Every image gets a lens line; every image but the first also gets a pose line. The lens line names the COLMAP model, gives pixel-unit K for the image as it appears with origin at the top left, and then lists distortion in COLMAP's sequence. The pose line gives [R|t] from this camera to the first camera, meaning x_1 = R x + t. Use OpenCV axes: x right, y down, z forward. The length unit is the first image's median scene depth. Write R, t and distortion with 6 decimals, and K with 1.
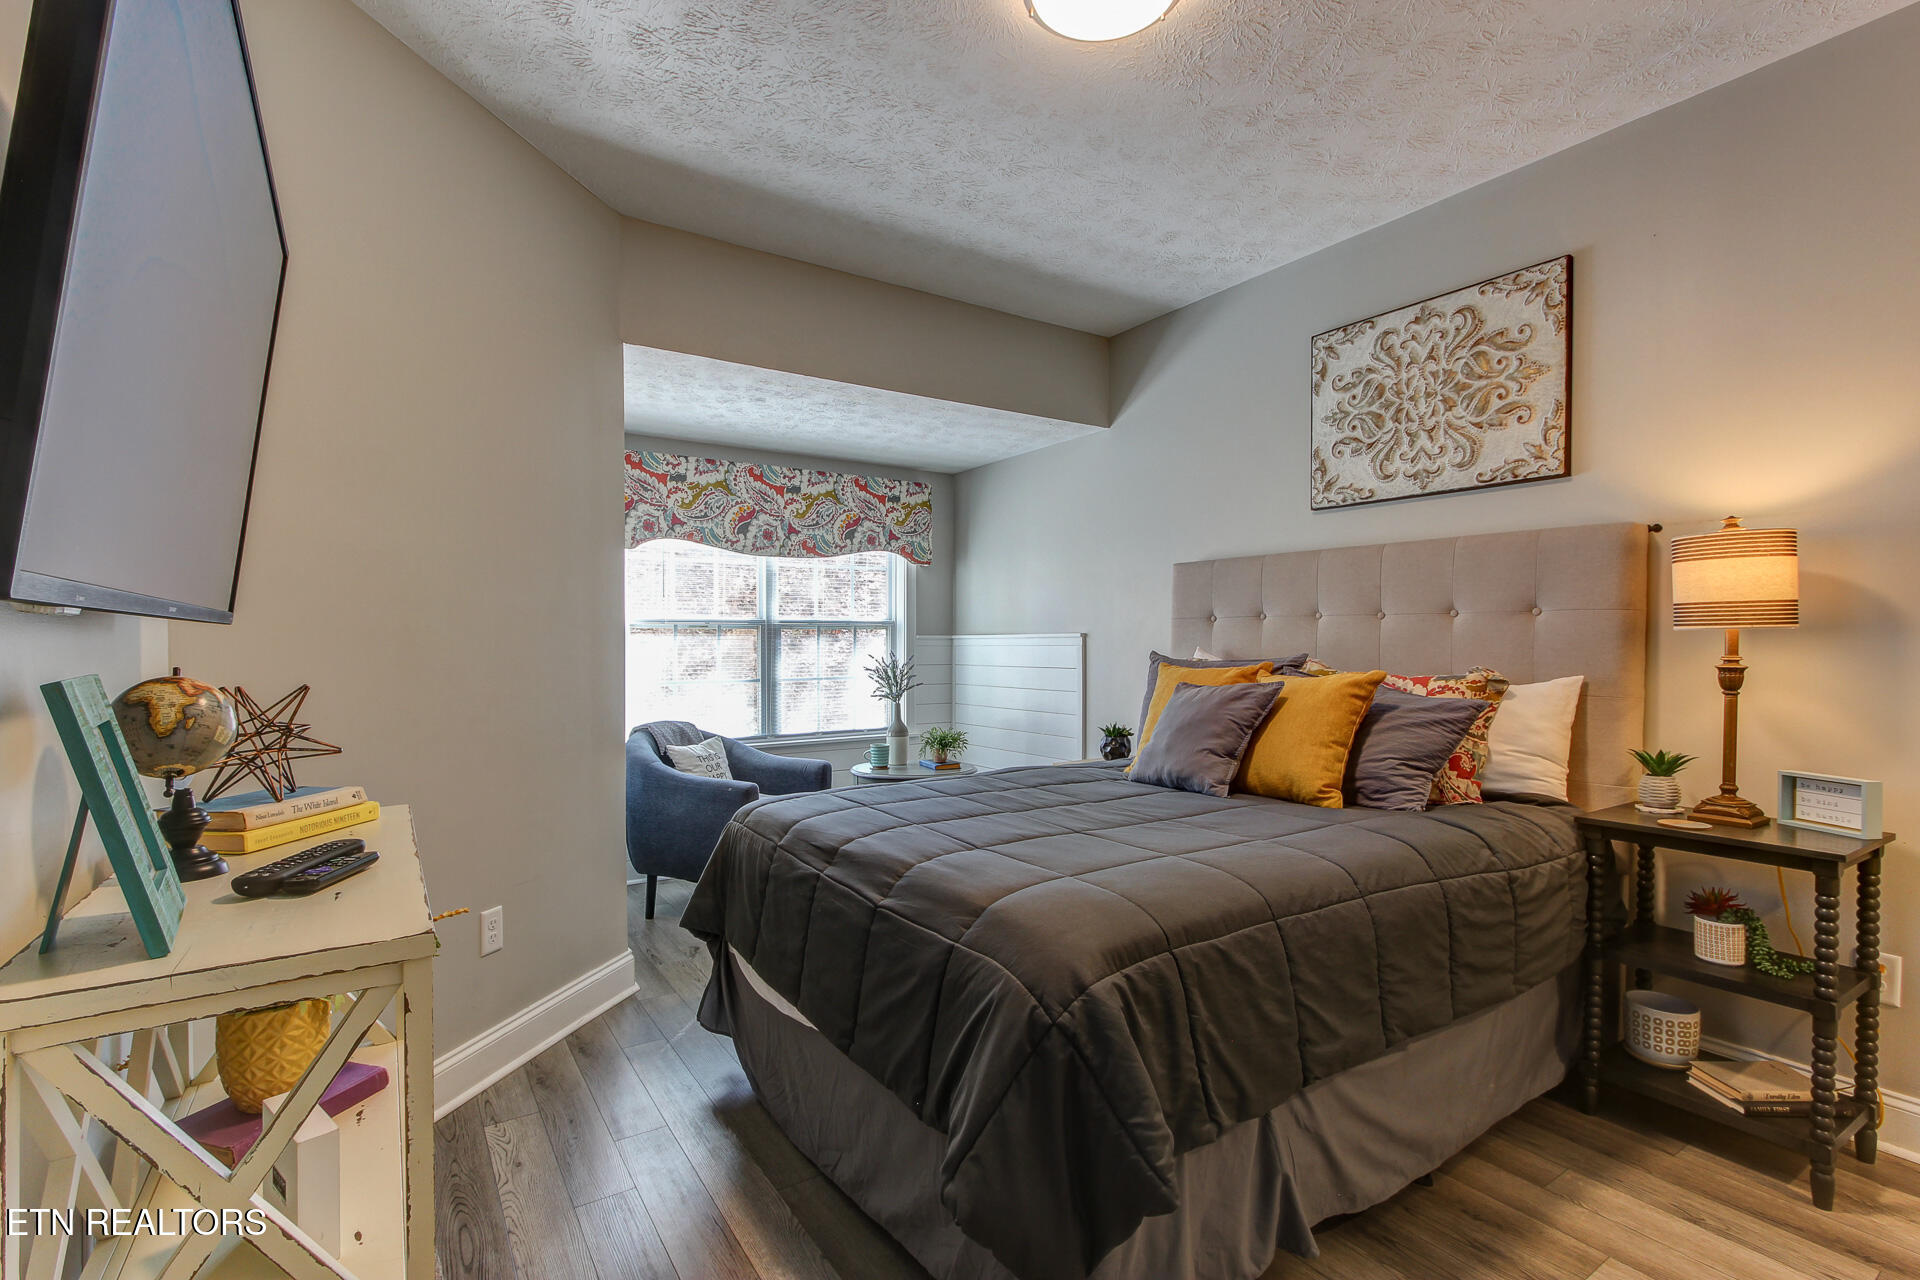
lens RADIAL K [[877.8, 0, 961.1], [0, 877.8, 649.3], [0, 0, 1]] dist [-0.002818, 0.004728]
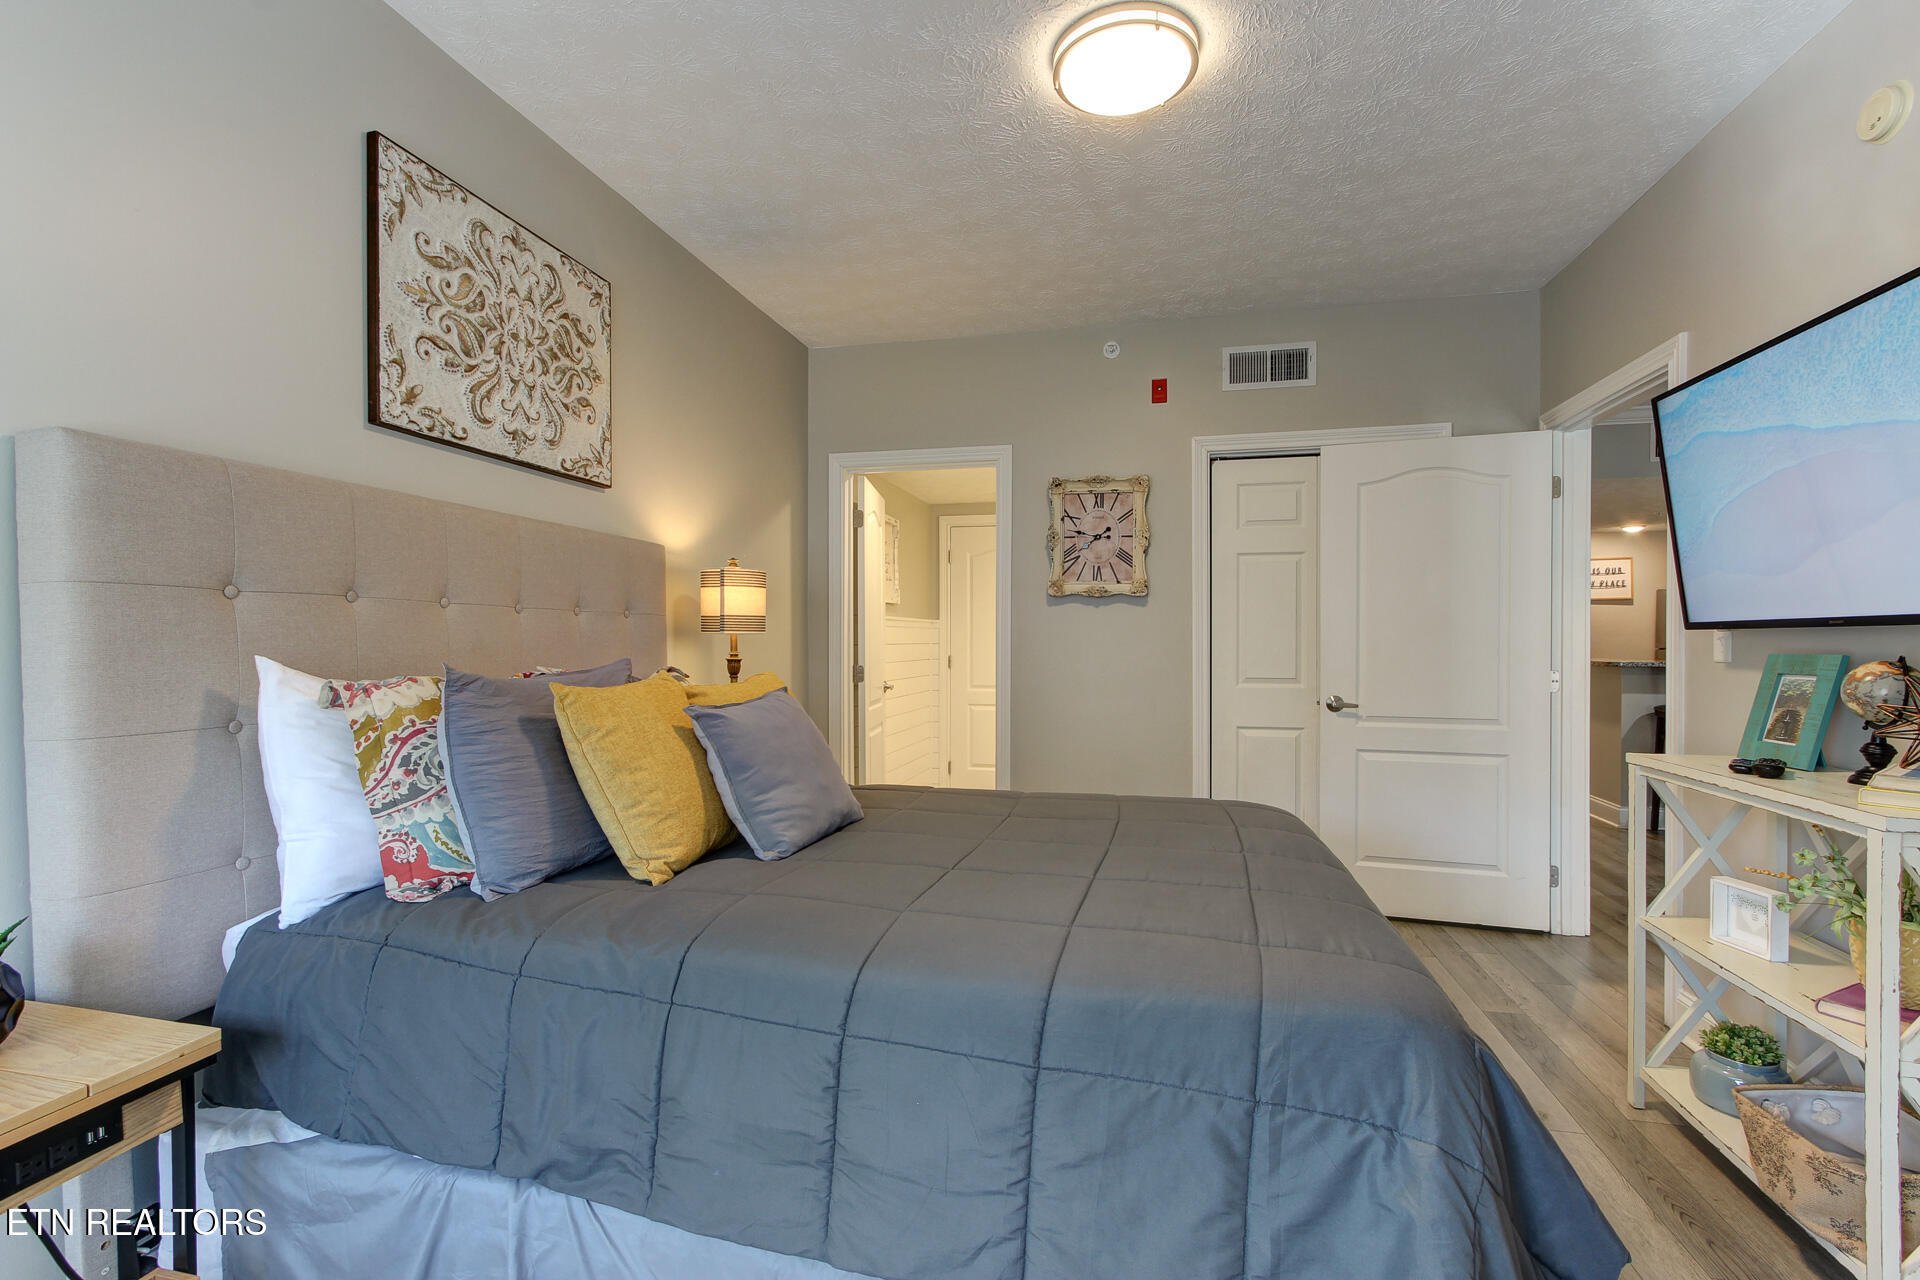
lens RADIAL K [[877.8, 0, 961.1], [0, 877.8, 649.3], [0, 0, 1]] dist [-0.002818, 0.004728]
pose [[-0.679512, -0.003479, 0.733656, -0.345035], [0.010624, 0.999837, 0.014581, -0.010166], [-0.733587, 0.017703, -0.679364, 1.251788]]
